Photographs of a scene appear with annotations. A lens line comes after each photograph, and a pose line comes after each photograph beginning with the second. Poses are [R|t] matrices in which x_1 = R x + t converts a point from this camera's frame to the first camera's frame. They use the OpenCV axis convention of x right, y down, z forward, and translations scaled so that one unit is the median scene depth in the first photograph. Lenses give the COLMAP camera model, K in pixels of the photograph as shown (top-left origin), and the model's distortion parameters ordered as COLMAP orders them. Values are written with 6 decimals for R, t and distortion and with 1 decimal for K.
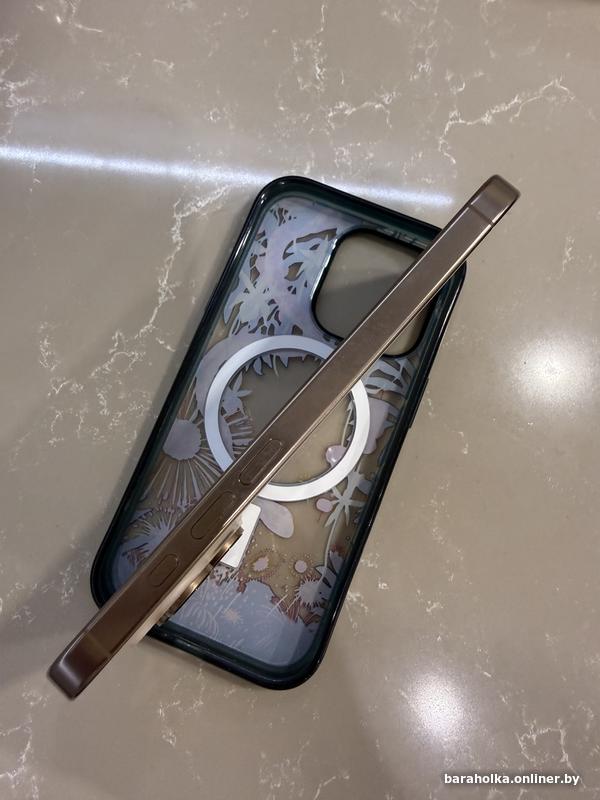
lens RADIAL K [[574.5, 0, 298.9], [0, 574.5, 355.1], [0, 0, 1]] dist [-0.008242, 0.008089]
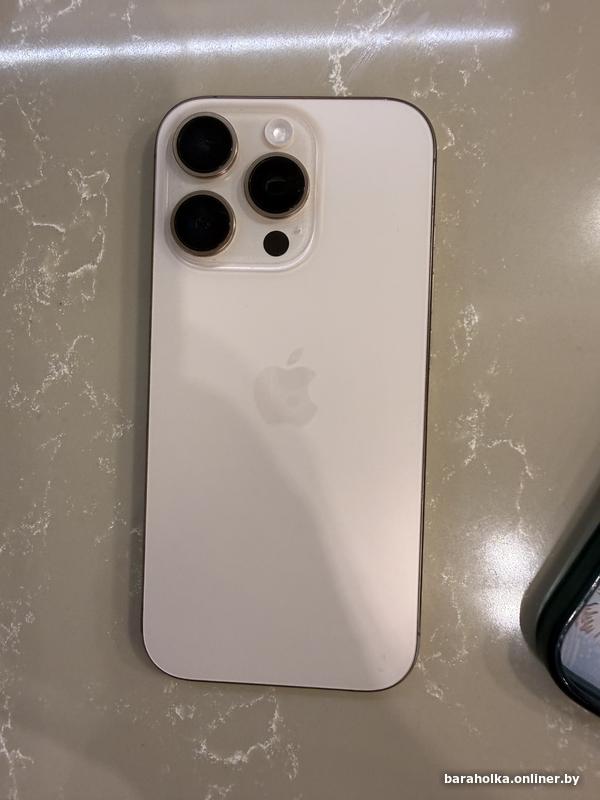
lens RADIAL K [[574.5, 0, 298.9], [0, 574.5, 355.1], [0, 0, 1]] dist [-0.008242, 0.008089]
pose [[0.989563, -0.130310, -0.061526, -0.272508], [0.139865, 0.971306, 0.192357, -0.020367], [0.034694, -0.198955, 0.979394, 0.215175]]
